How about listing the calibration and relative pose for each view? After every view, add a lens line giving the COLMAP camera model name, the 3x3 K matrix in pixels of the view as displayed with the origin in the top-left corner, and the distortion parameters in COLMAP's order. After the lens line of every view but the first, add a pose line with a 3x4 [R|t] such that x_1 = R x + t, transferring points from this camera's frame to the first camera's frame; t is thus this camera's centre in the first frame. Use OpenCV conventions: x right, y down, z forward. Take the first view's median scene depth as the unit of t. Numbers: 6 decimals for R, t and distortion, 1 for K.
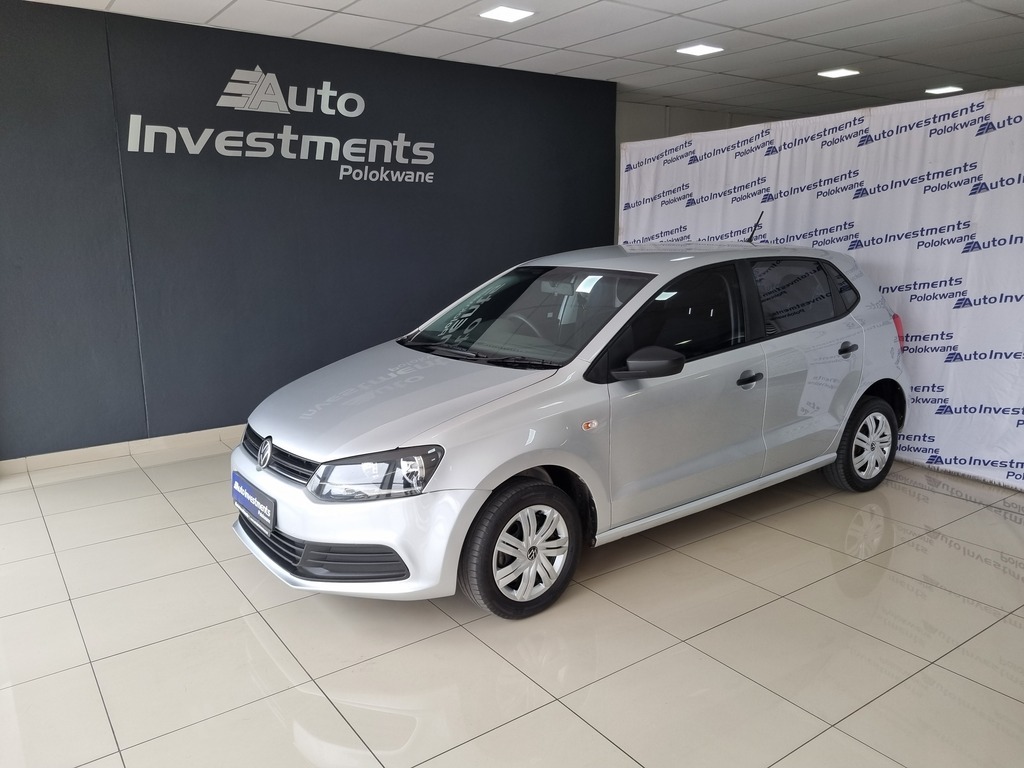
lens RADIAL K [[774.9, 0, 511.6], [0, 774.9, 365.8], [0, 0, 1]] dist [0.073951, -0.064124]
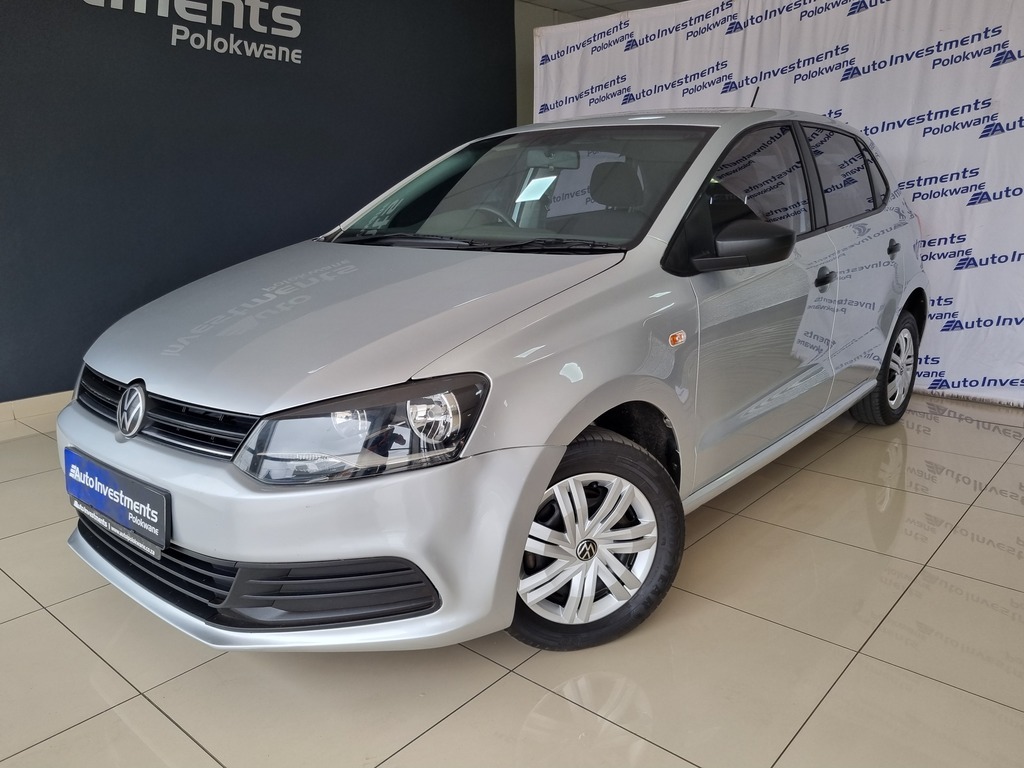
lens RADIAL K [[769.9, 0, 512.0], [0, 769.9, 384.0], [0, 0, 1]] dist [0.052036, -0.041159]
pose [[0.972387, -0.053117, 0.227248, -0.106739], [0.039895, 0.997254, 0.062388, 0.041604], [-0.229938, -0.051600, 0.971836, 0.242628]]
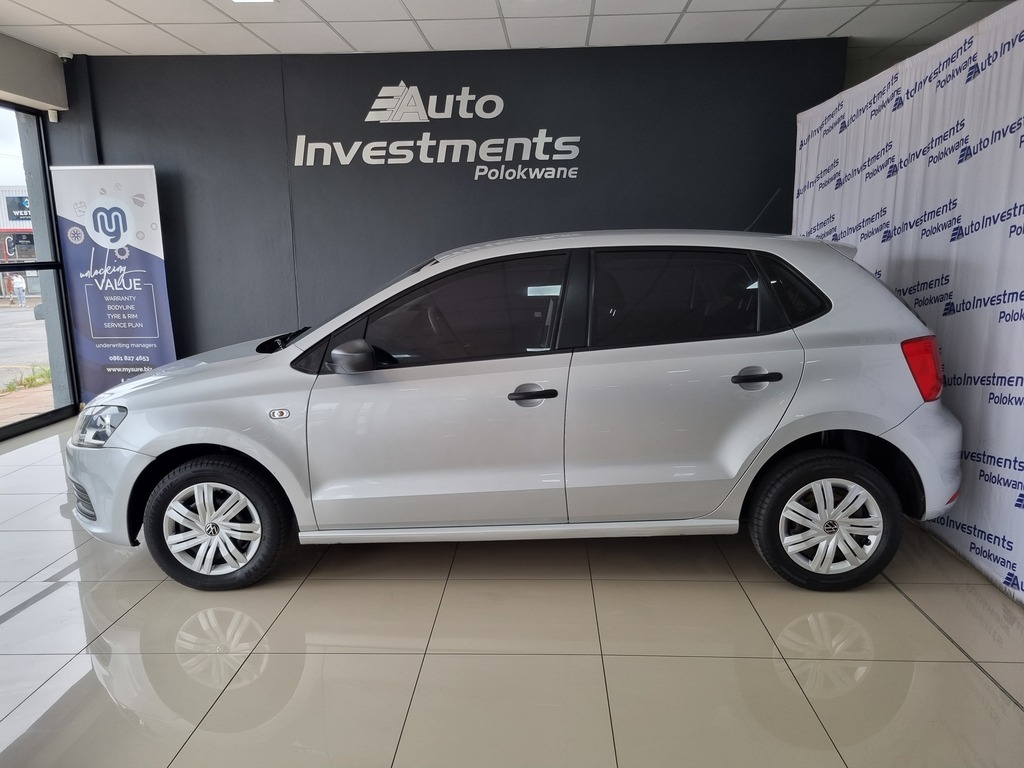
lens RADIAL K [[769.9, 0, 512.0], [0, 769.9, 384.0], [0, 0, 1]] dist [0.052036, -0.041159]
pose [[0.784907, 0.106090, -0.610464, 0.527050], [-0.102232, 0.993904, 0.041281, -0.016621], [0.611122, 0.030007, 0.790967, 0.243589]]
